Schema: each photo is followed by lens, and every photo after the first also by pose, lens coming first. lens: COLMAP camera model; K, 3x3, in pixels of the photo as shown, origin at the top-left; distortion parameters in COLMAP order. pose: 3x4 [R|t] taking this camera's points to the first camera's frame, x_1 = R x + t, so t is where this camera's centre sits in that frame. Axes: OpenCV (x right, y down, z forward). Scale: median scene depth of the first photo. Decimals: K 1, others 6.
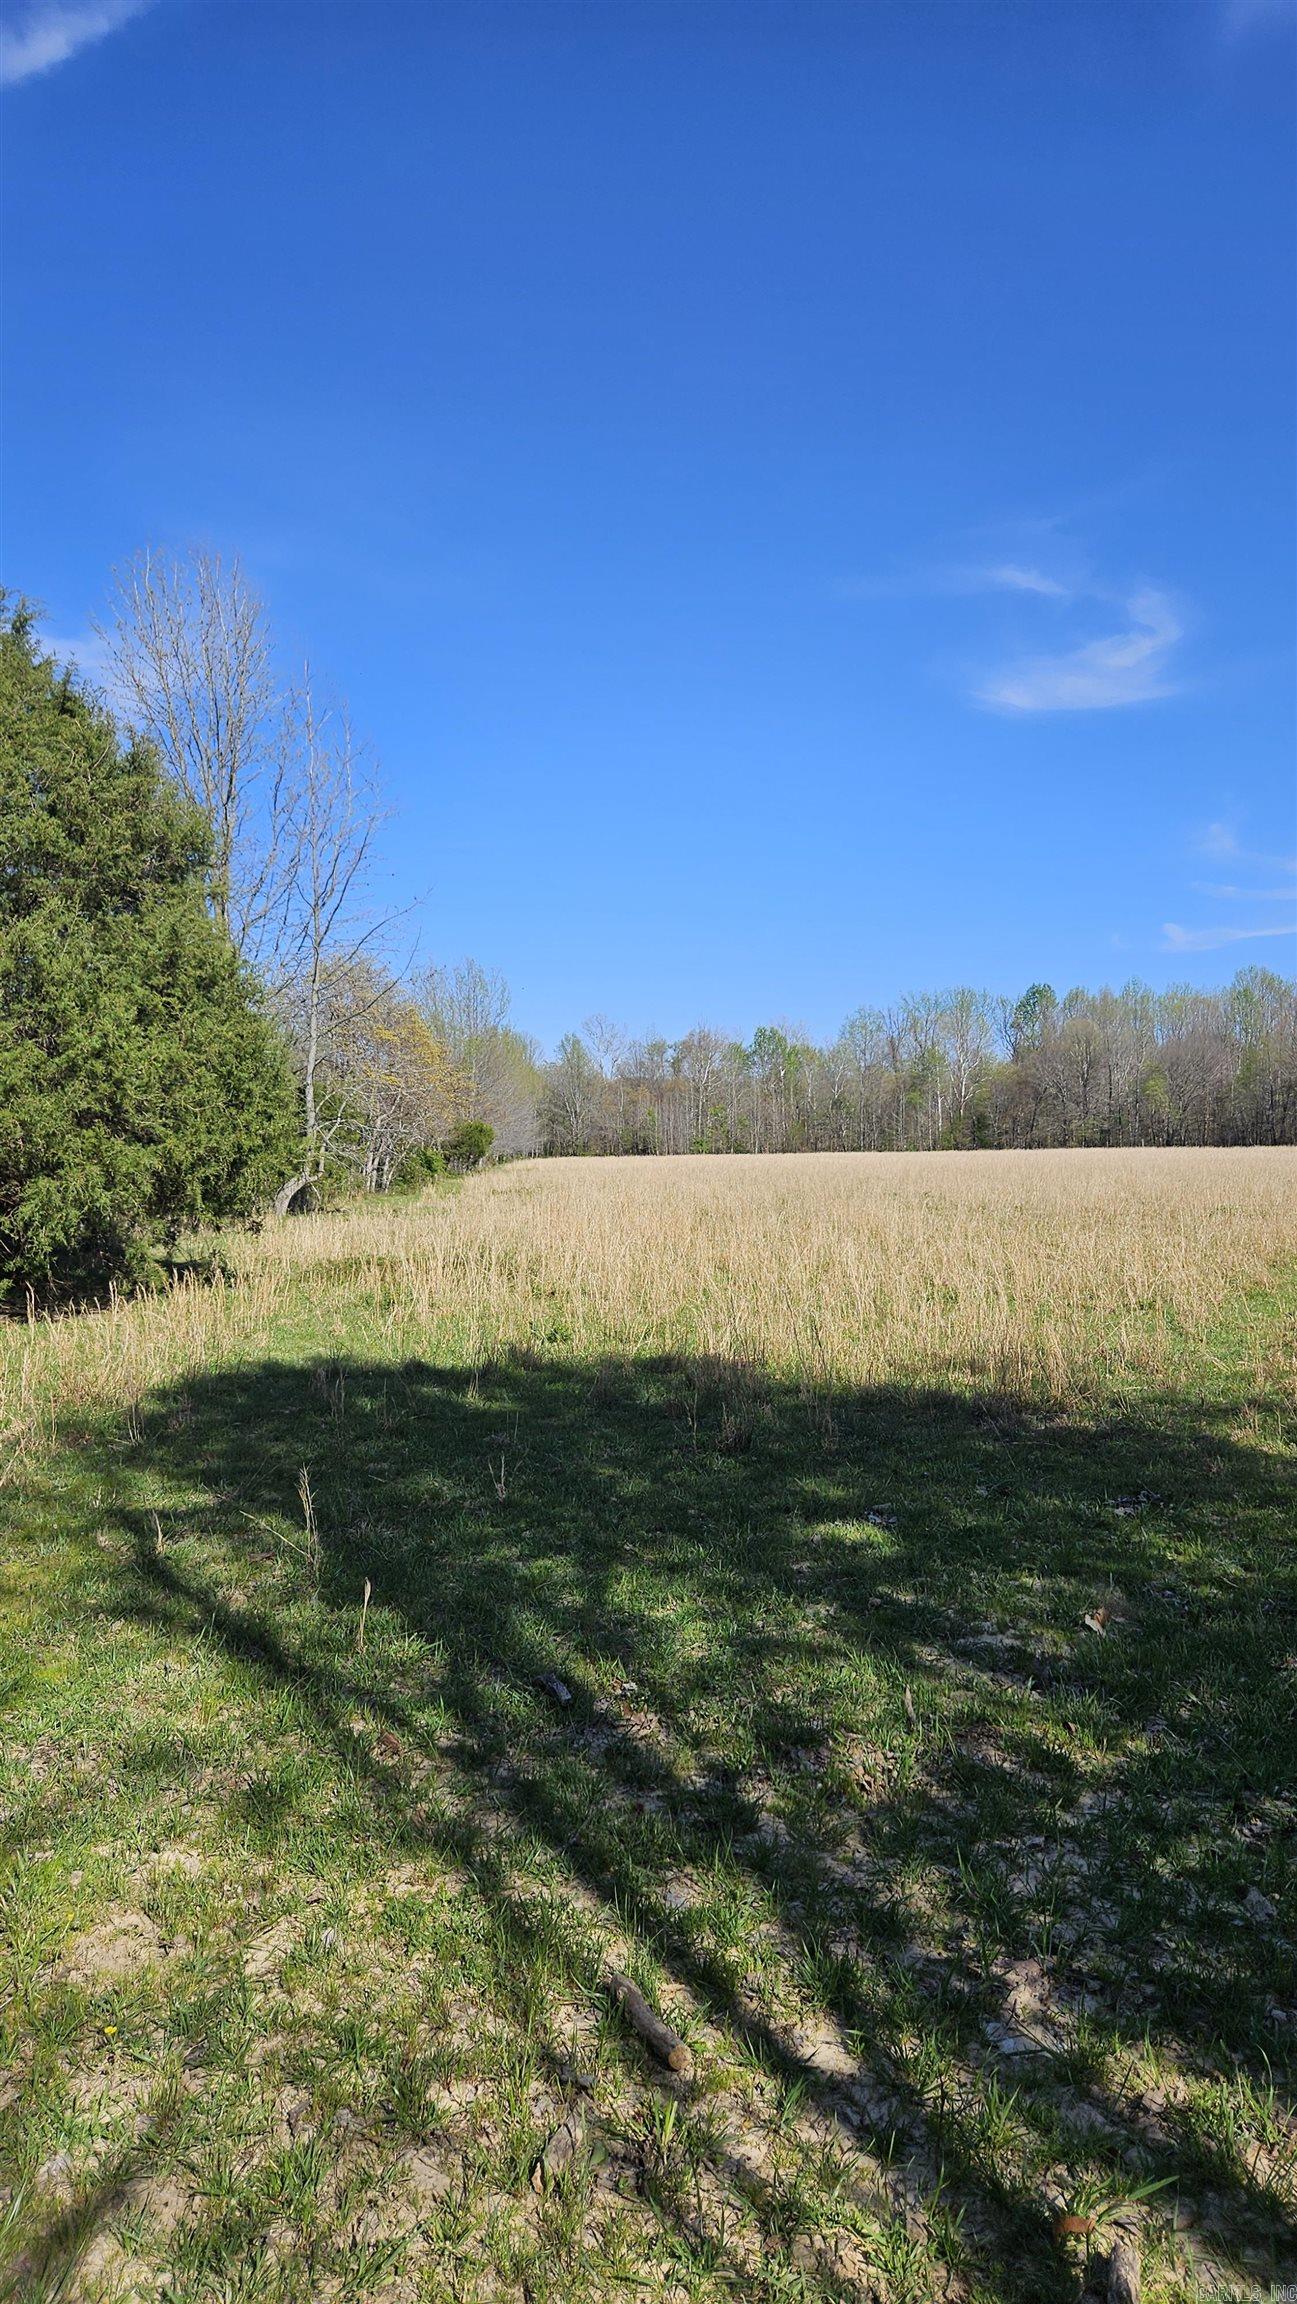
lens RADIAL K [[1503.2, 0, 654.7], [0, 1503.2, 1184.1], [0, 0, 1]] dist [0.070068, -0.093807]
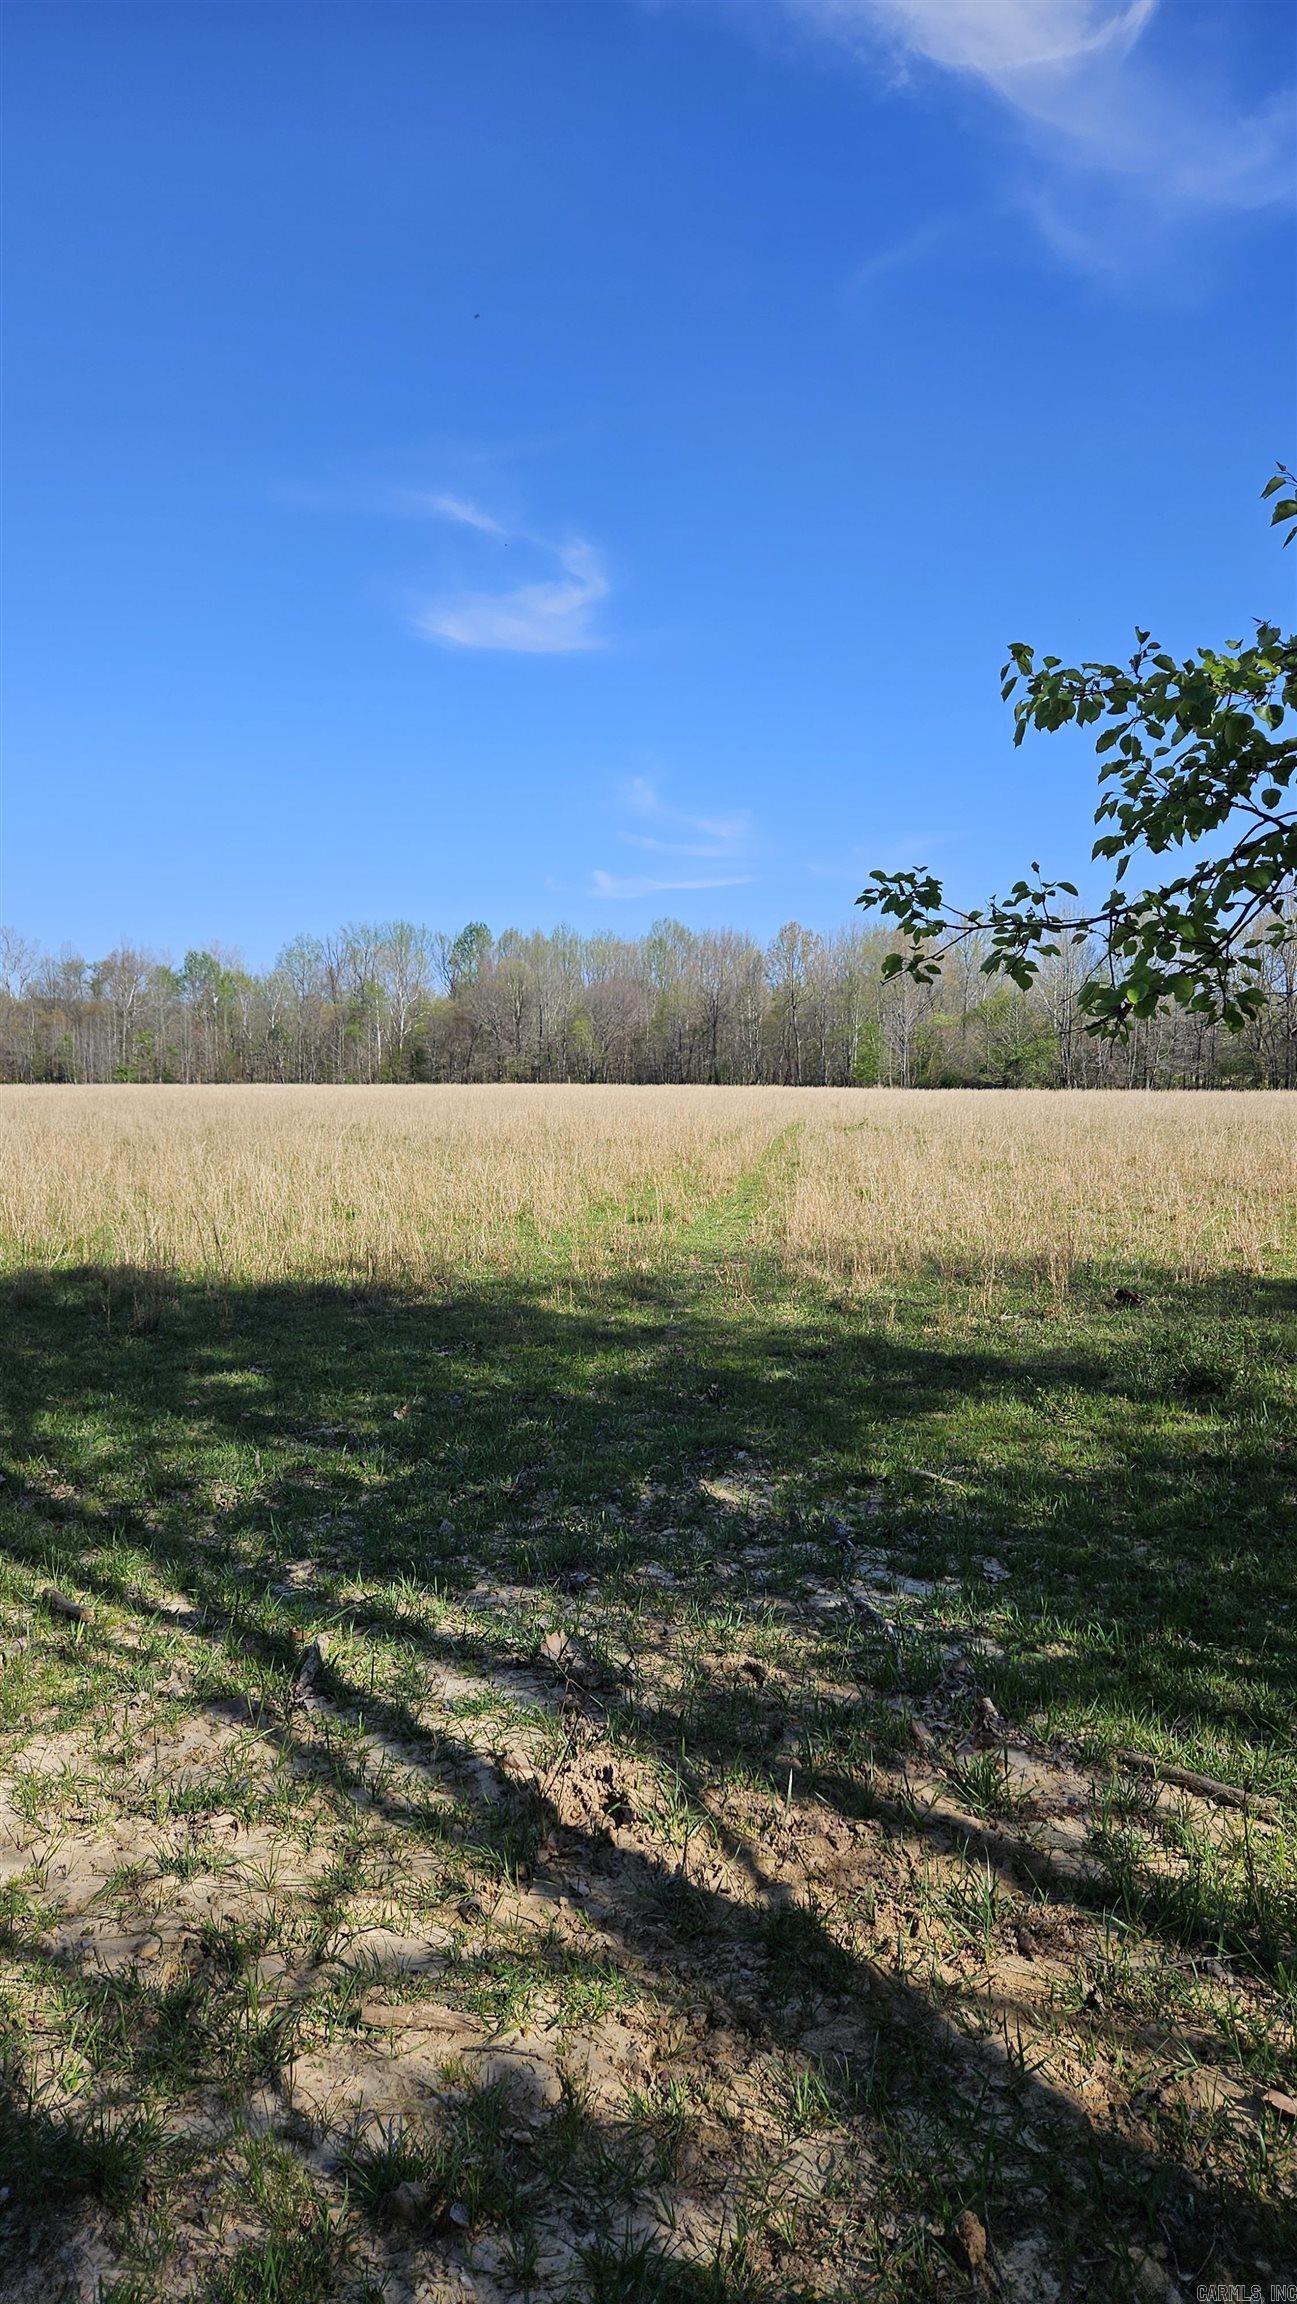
lens RADIAL K [[1503.2, 0, 654.7], [0, 1503.2, 1184.1], [0, 0, 1]] dist [0.070068, -0.093807]
pose [[0.933682, -0.008888, 0.357993, 0.001006], [-0.007013, 0.999046, 0.043095, 0.001440], [-0.358035, -0.042748, 0.932729, -0.160340]]
